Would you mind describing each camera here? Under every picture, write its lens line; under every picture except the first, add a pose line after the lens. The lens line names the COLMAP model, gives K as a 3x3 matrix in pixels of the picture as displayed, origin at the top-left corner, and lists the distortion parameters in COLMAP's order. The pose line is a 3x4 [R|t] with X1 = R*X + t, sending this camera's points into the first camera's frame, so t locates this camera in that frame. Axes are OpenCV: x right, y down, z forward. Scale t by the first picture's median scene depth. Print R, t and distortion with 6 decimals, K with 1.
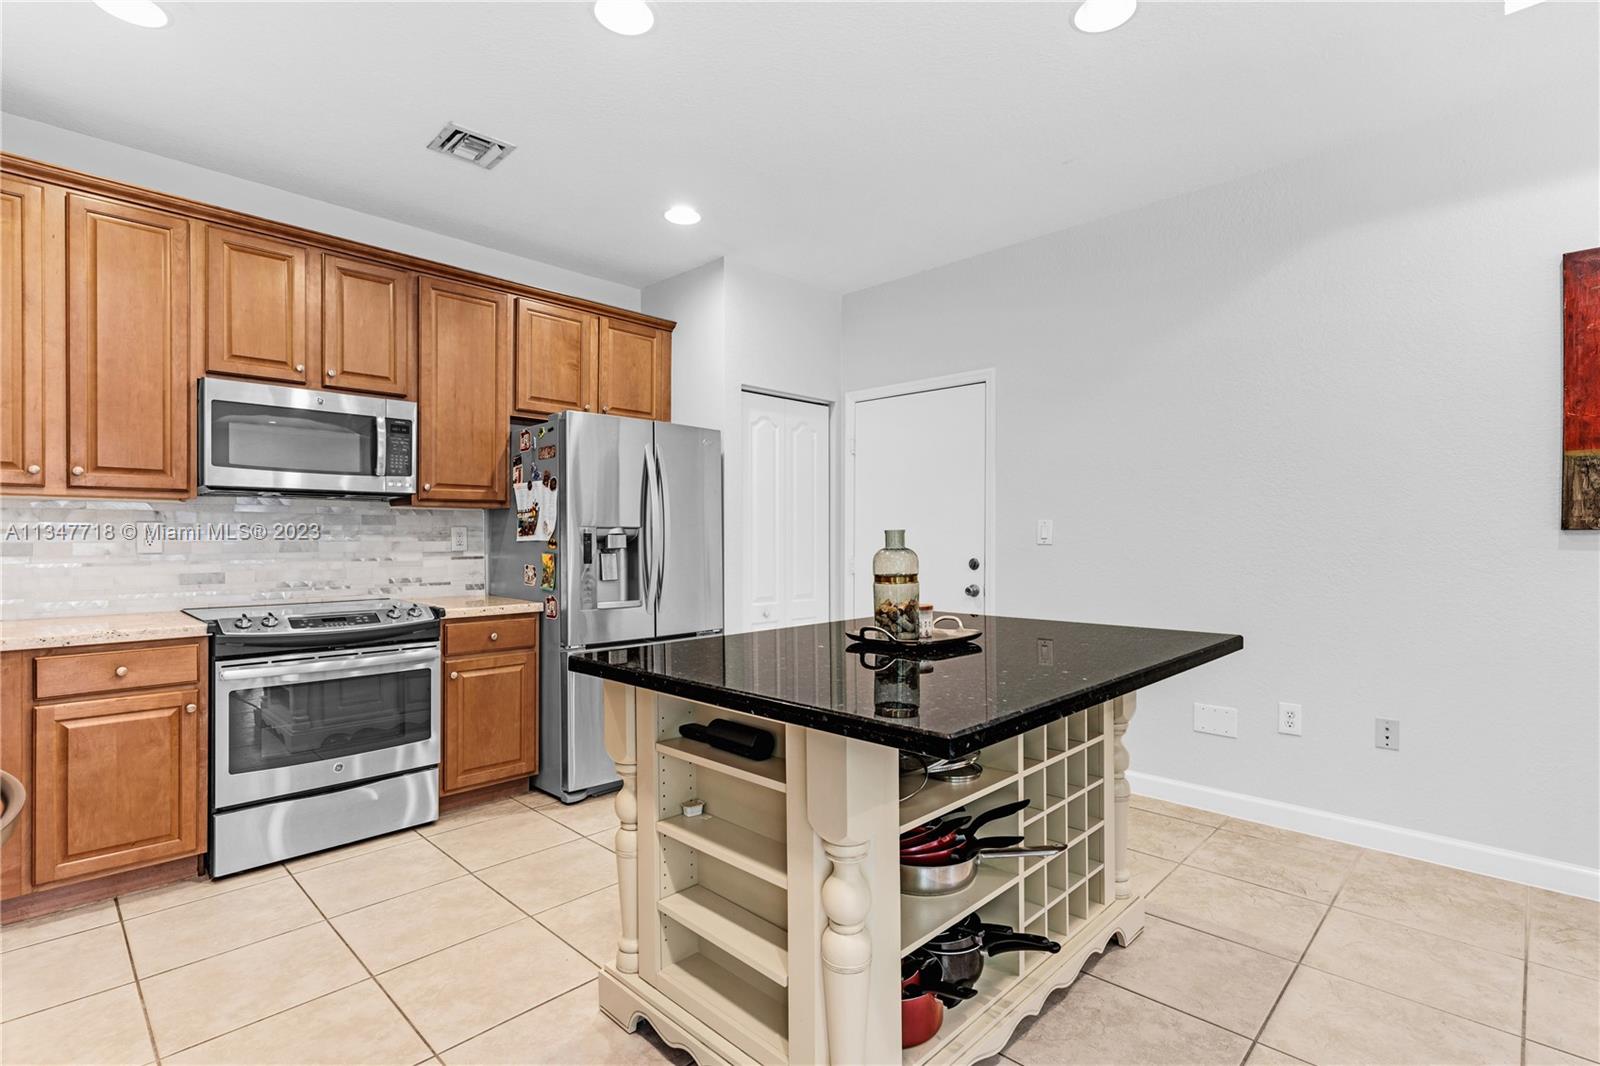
lens RADIAL K [[765.8, 0, 795.5], [0, 765.8, 539.7], [0, 0, 1]] dist [-0.002133, 0.000425]
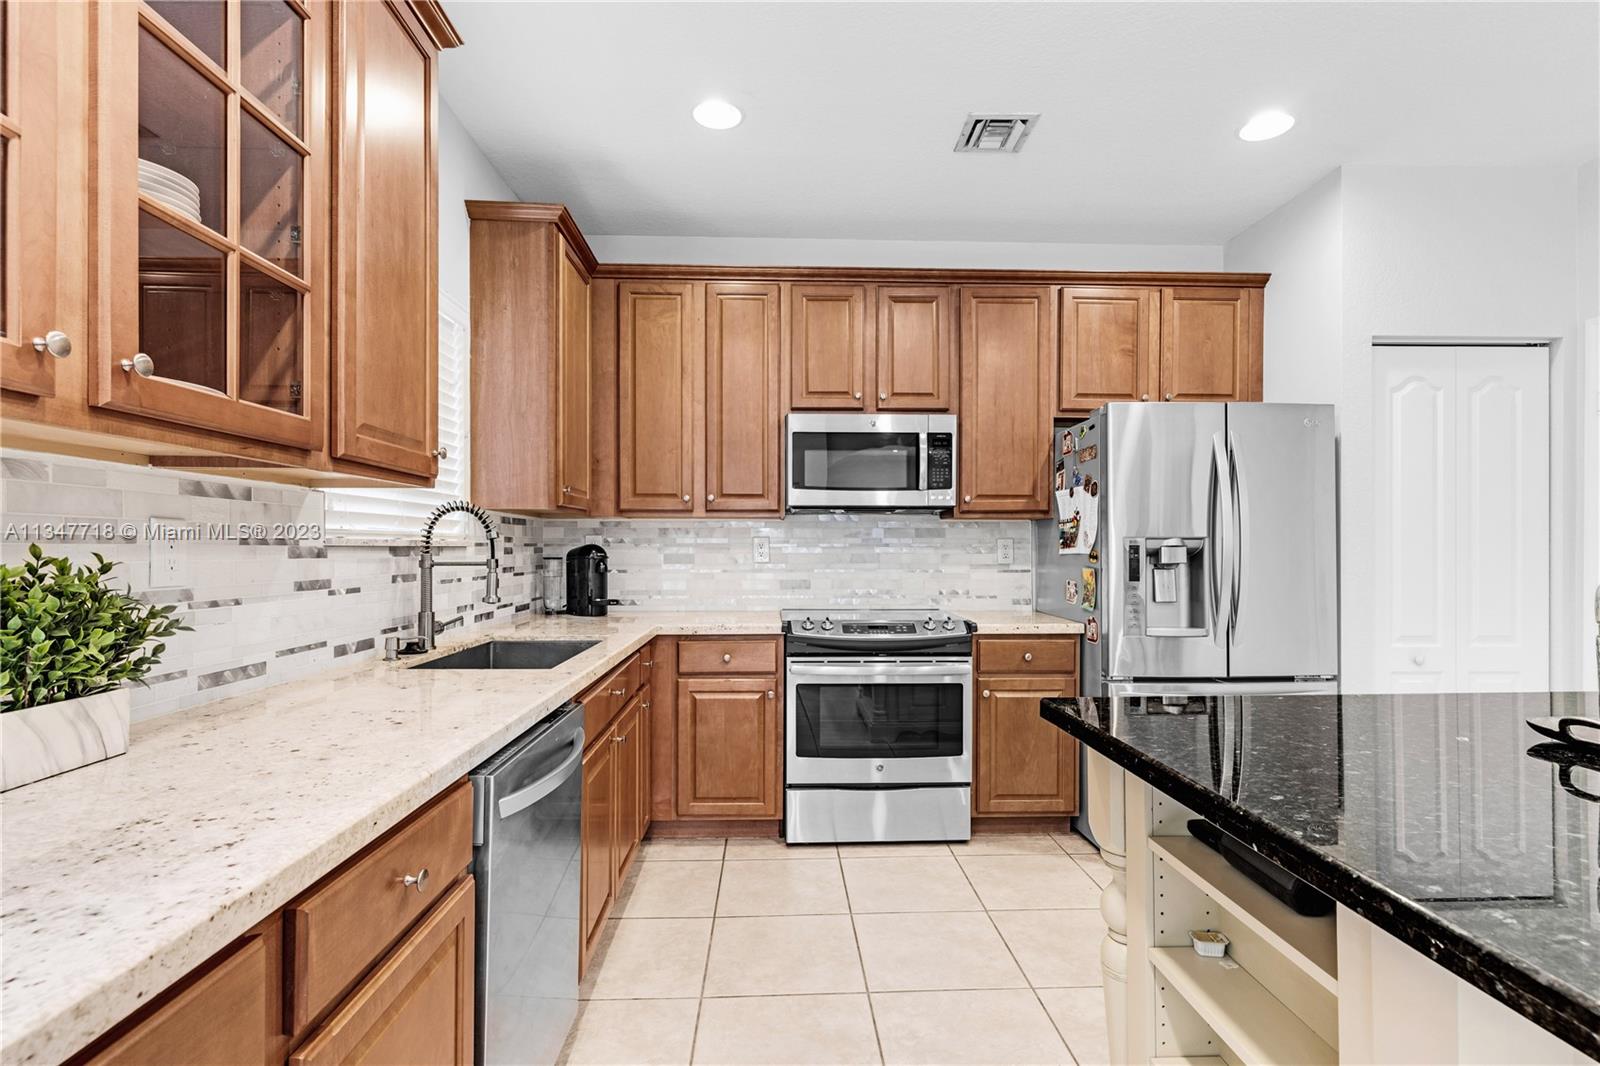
lens RADIAL K [[759.2, 0, 801.4], [0, 759.2, 549.8], [0, 0, 1]] dist [0.001072, 0.000442]
pose [[0.723599, 0.000792, -0.690220, 0.043484], [-0.002509, 0.999996, -0.001483, -0.001225], [0.690216, 0.002805, 0.723598, 0.150845]]
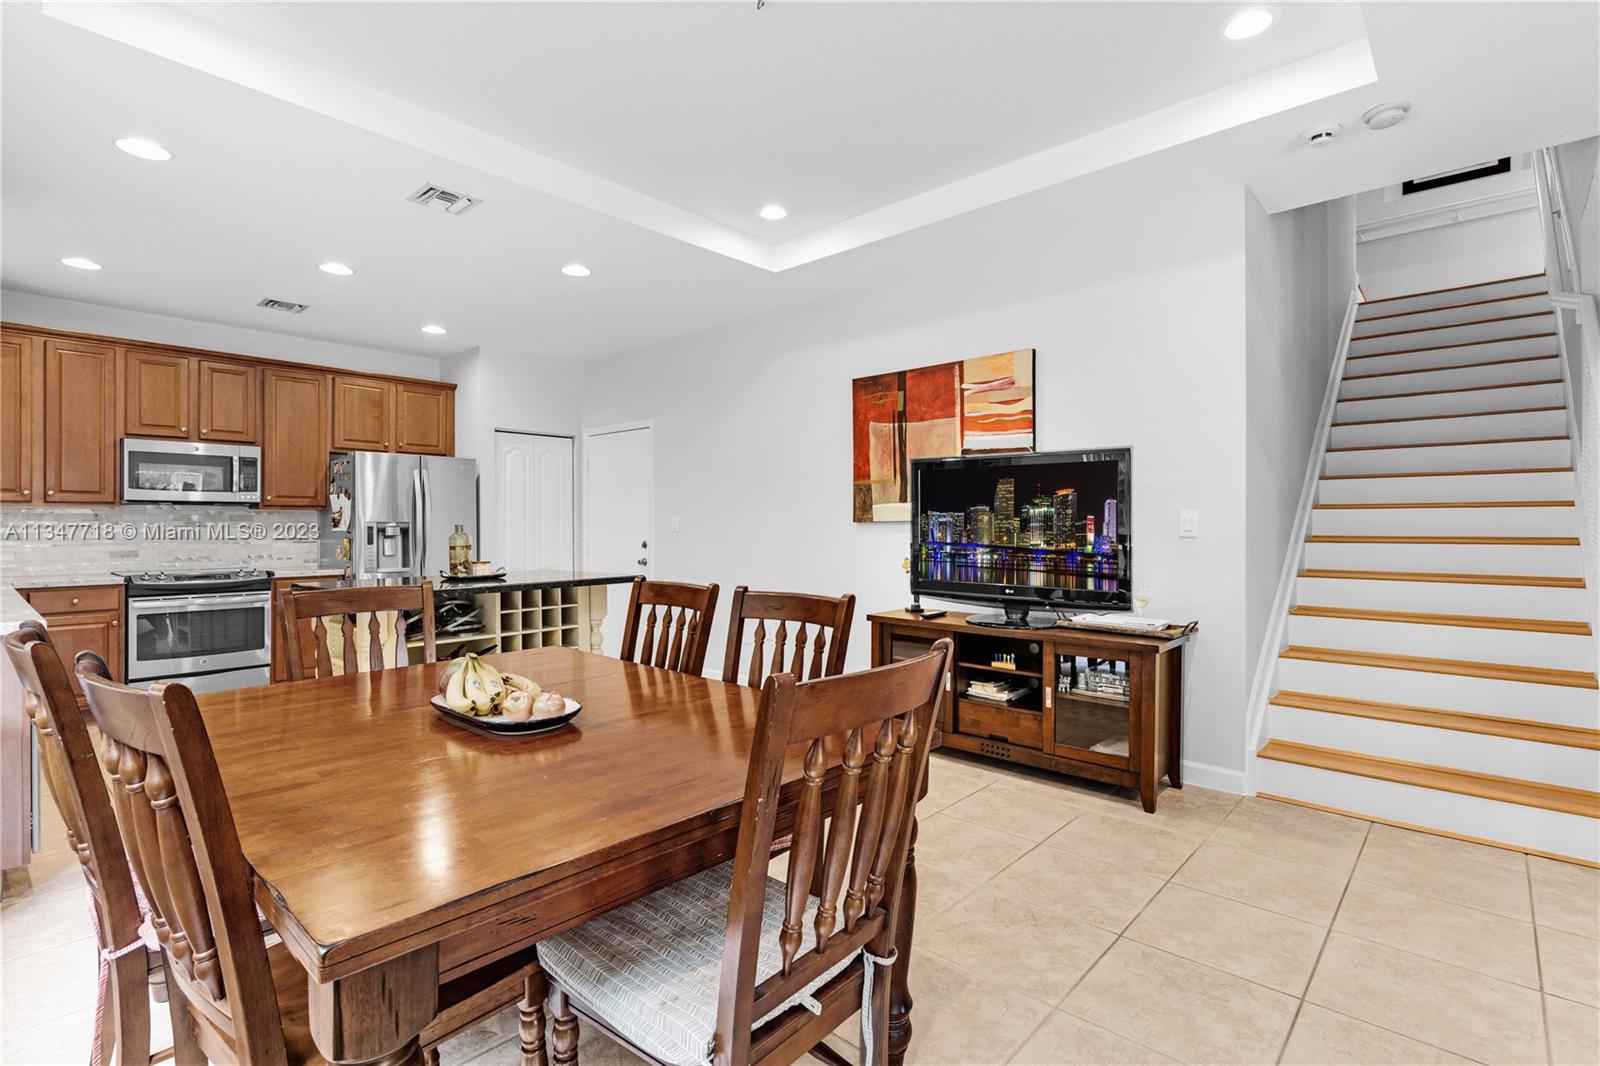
lens RADIAL K [[831.7, 0, 851.1], [0, 831.7, 523.2], [0, 0, 1]] dist [0.001806, 0.000545]
pose [[0.999320, -0.003011, 0.036738, 0.734410], [0.003269, 0.999970, -0.006965, 0.001227], [-0.036716, 0.007081, 0.999301, -0.865806]]
